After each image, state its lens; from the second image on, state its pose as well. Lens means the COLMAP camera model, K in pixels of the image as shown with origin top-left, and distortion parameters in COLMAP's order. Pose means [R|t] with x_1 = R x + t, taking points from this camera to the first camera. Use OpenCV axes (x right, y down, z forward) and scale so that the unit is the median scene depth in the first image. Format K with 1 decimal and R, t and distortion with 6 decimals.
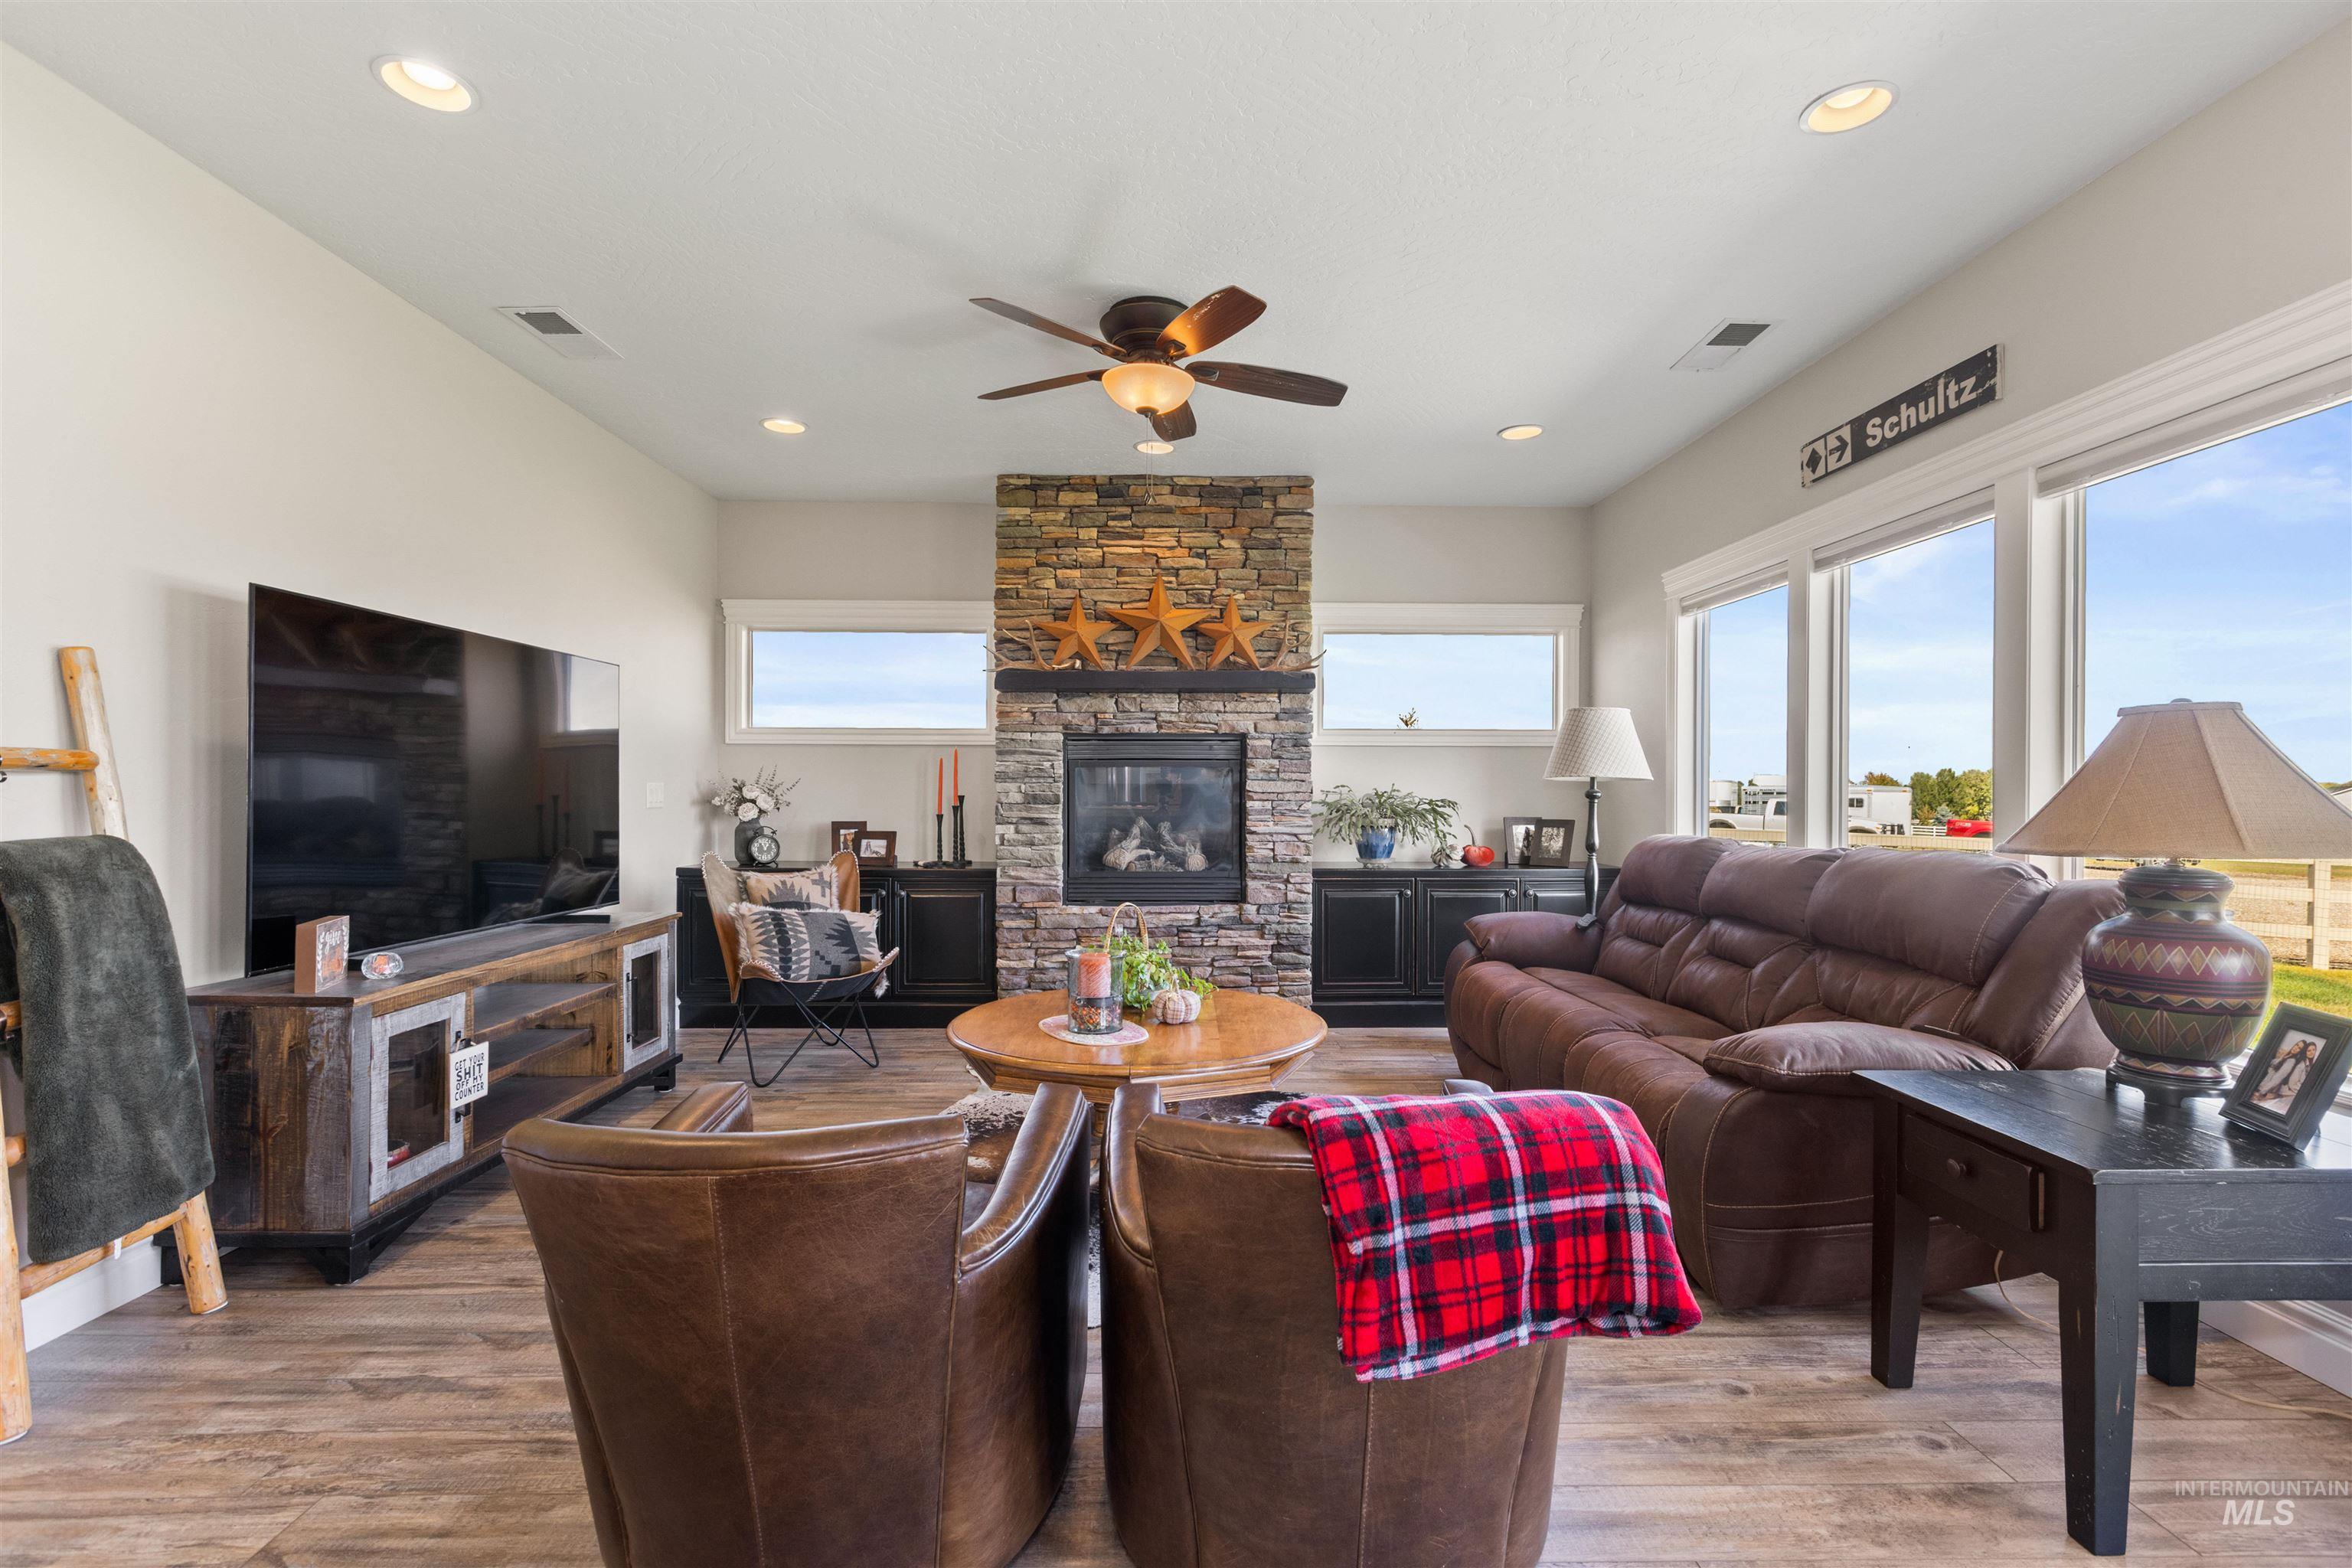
lens RADIAL K [[1052.9, 0, 1201.1], [0, 1052.9, 788.4], [0, 0, 1]] dist [-0.000020, 0.000866]
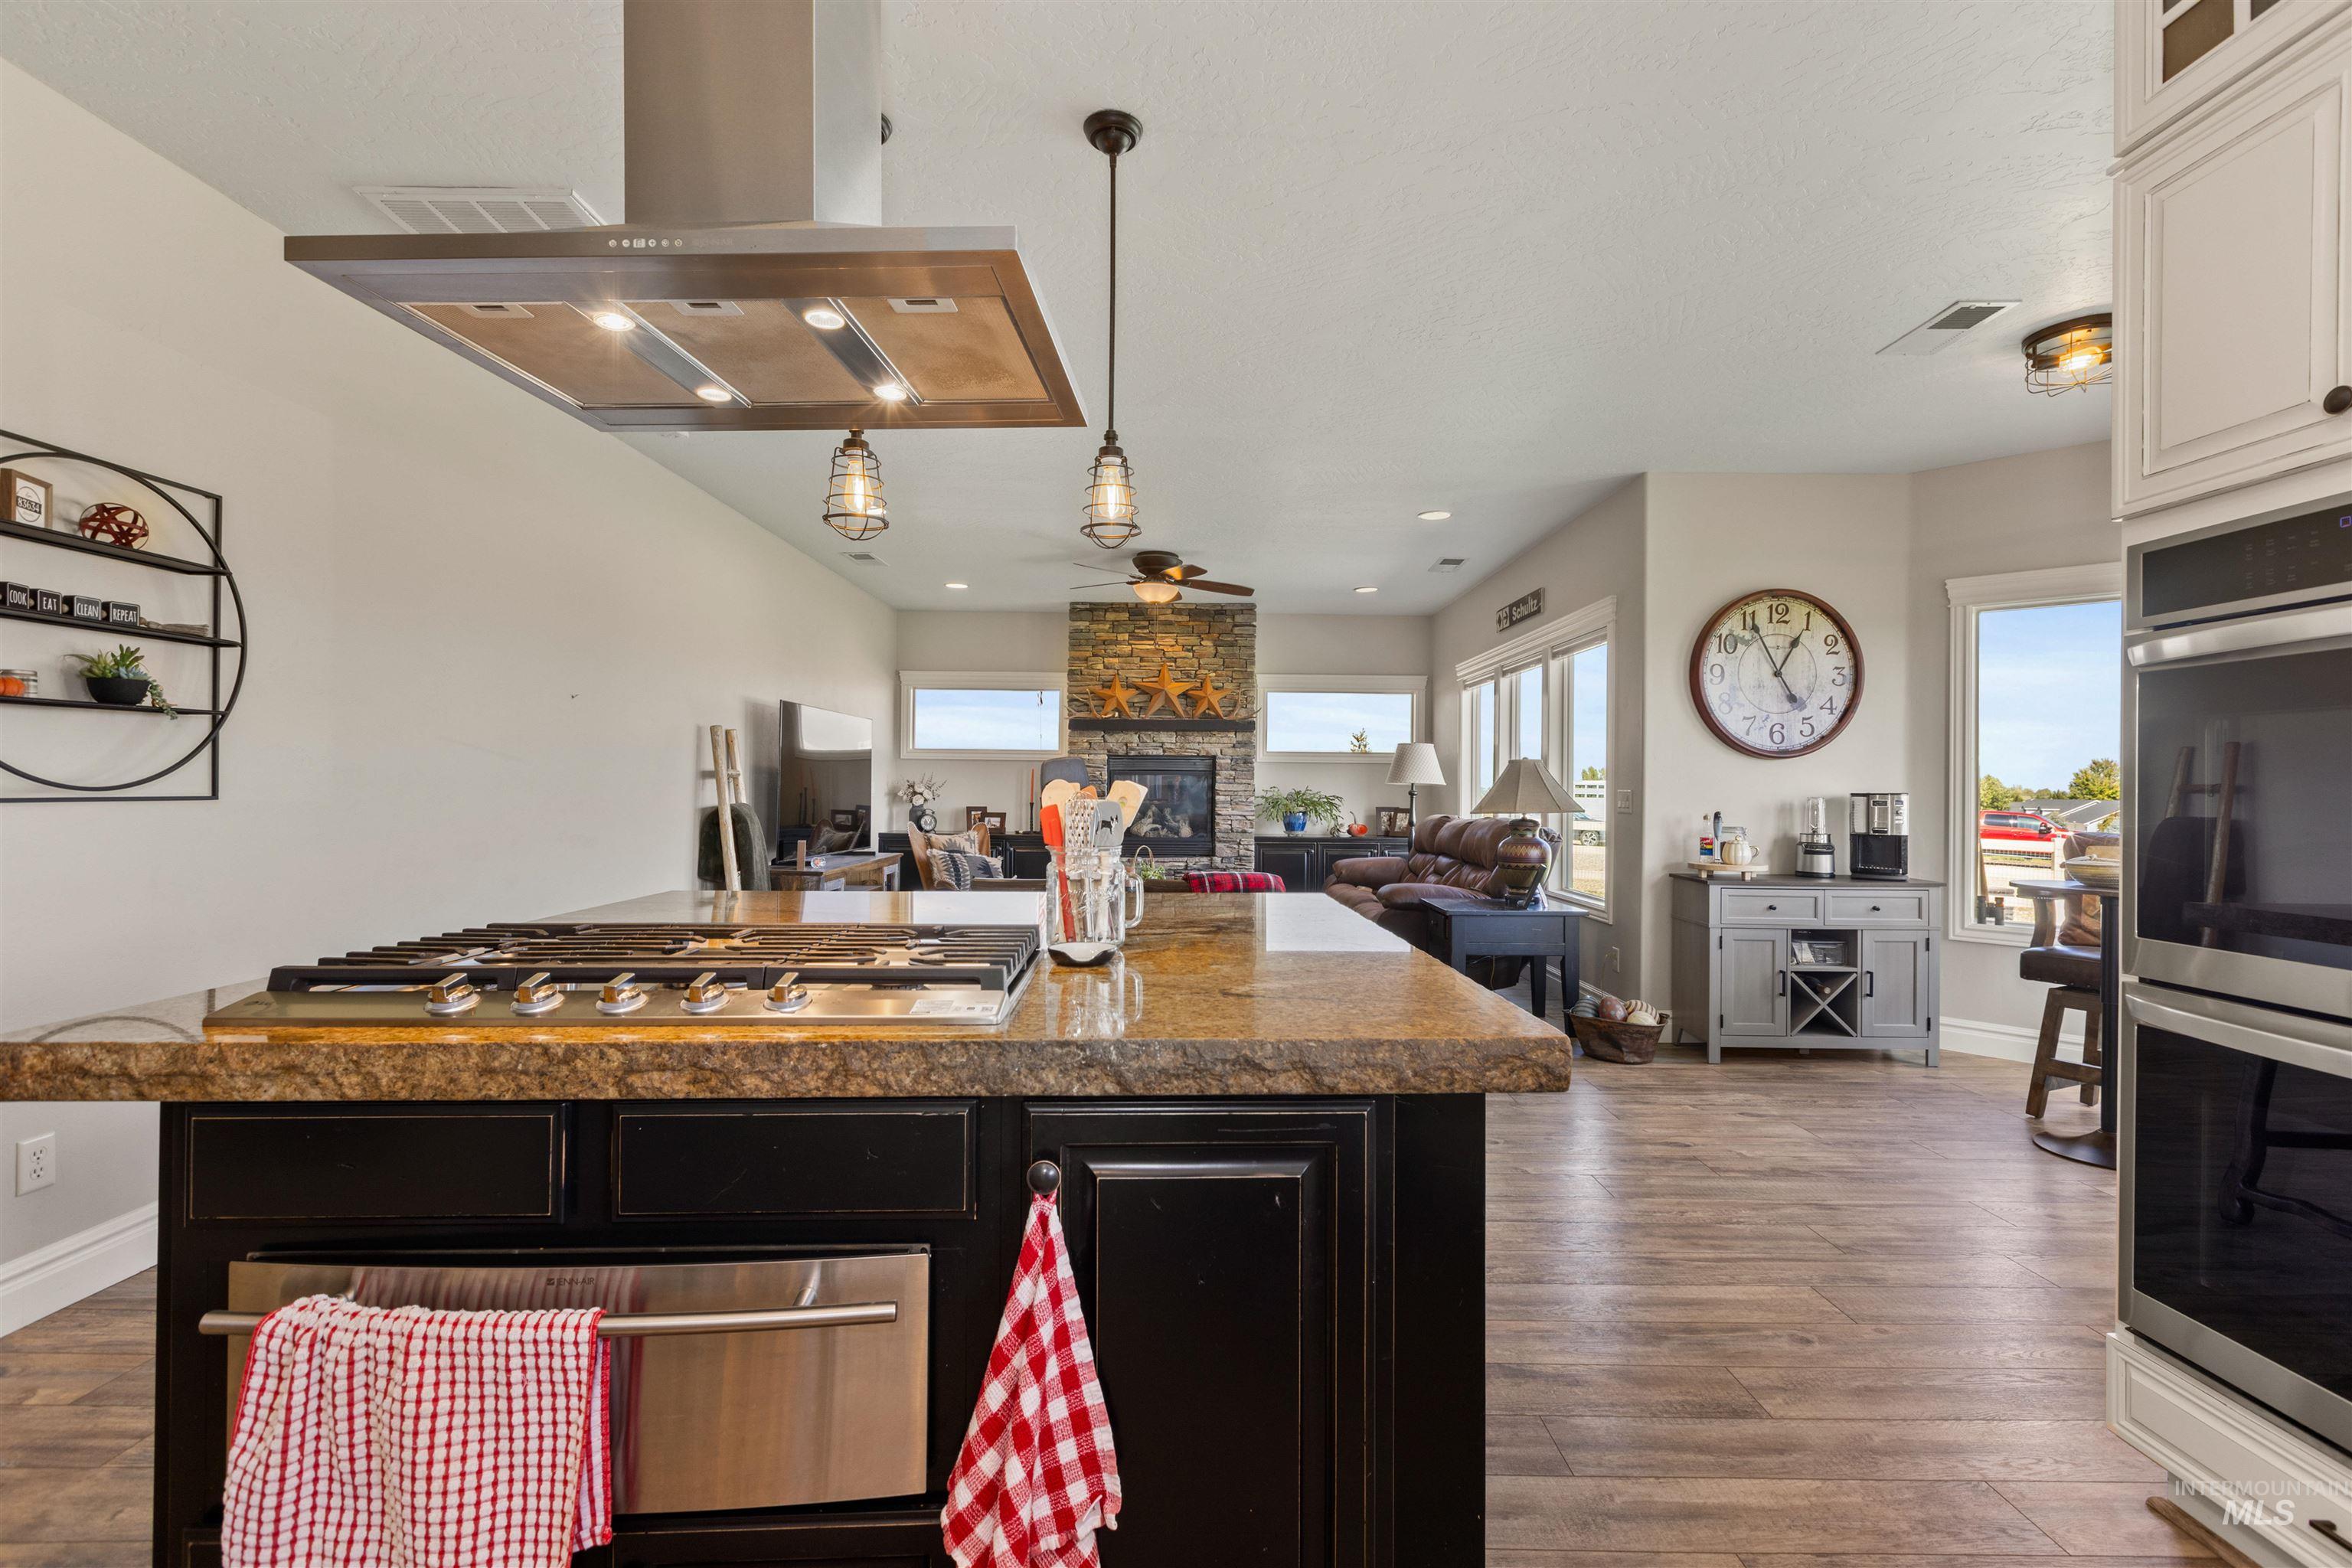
lens RADIAL K [[1052.9, 0, 1168.9], [0, 1052.9, 790.1], [0, 0, 1]] dist [-0.000020, 0.000866]
pose [[0.999495, 0.008126, -0.030734, 0.020628], [-0.008052, 0.999964, 0.002545, -0.000603], [0.030754, -0.002297, 0.999524, -0.694782]]
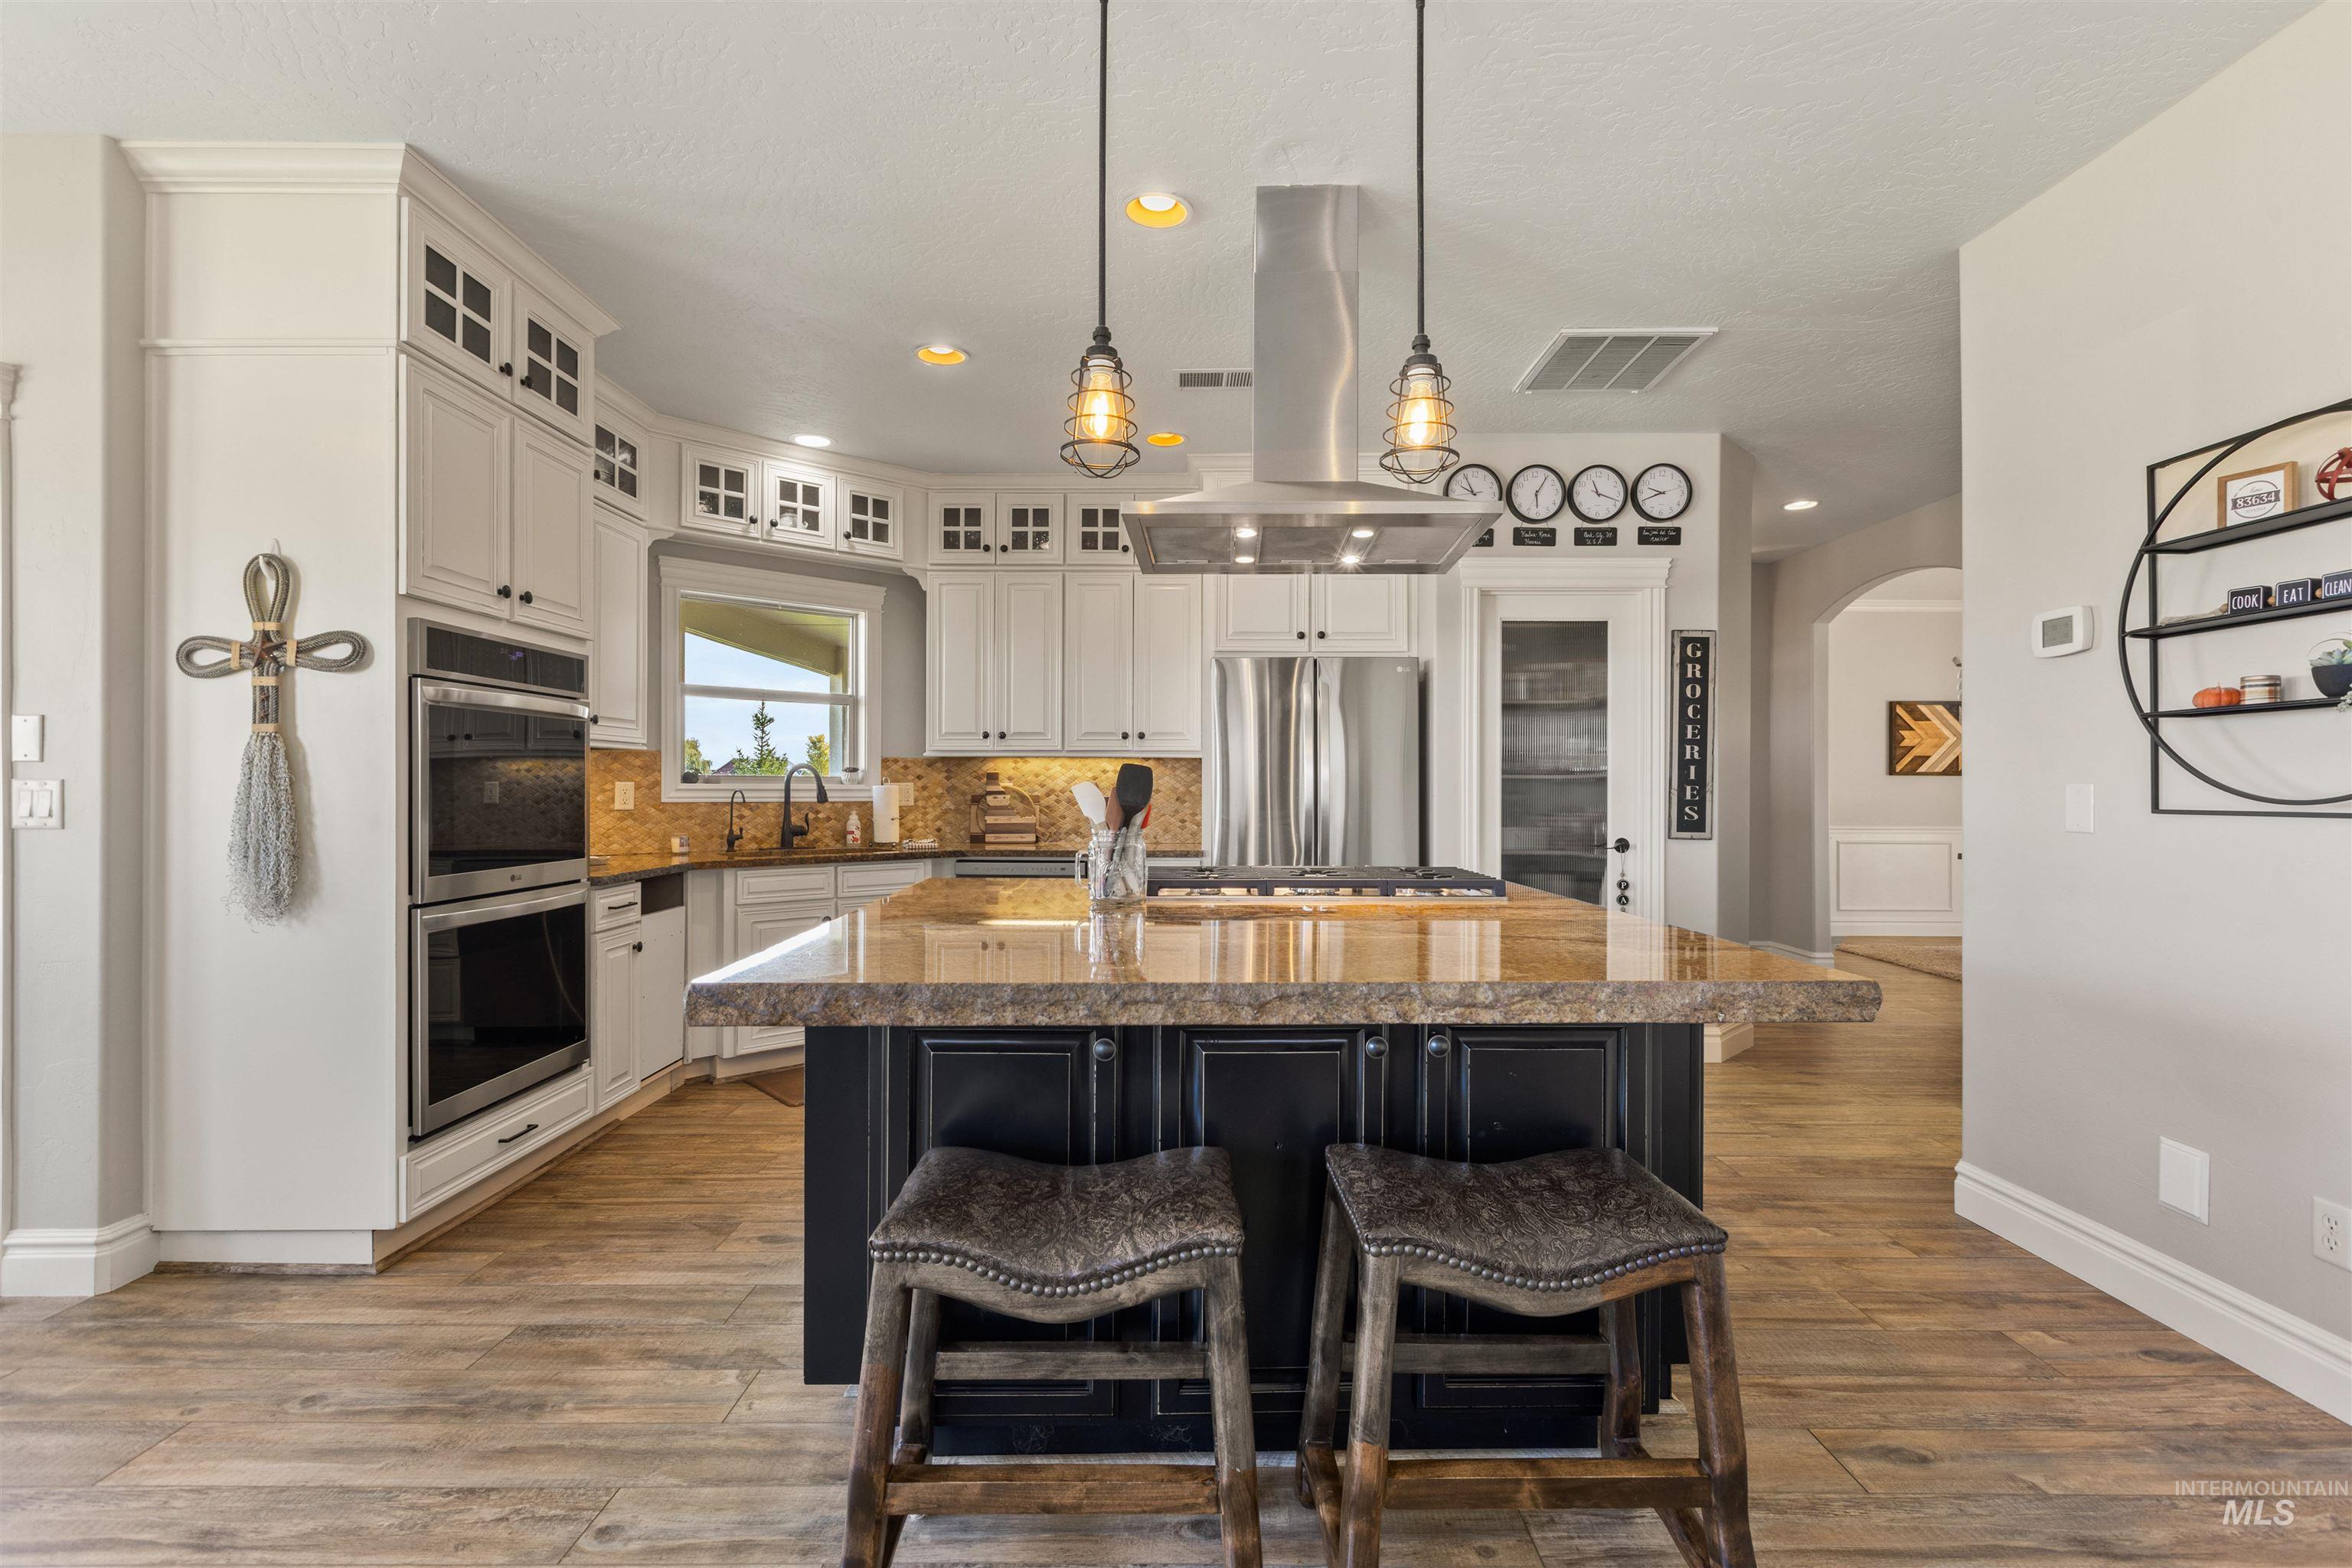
lens RADIAL K [[1052.9, 0, 1183.6], [0, 1052.9, 785.8], [0, 0, 1]] dist [-0.000020, 0.000866]
pose [[-0.999604, -0.004433, 0.027793, -0.062494], [-0.004412, 0.999990, 0.000794, -0.002183], [-0.027796, 0.000671, -0.999613, 0.152479]]
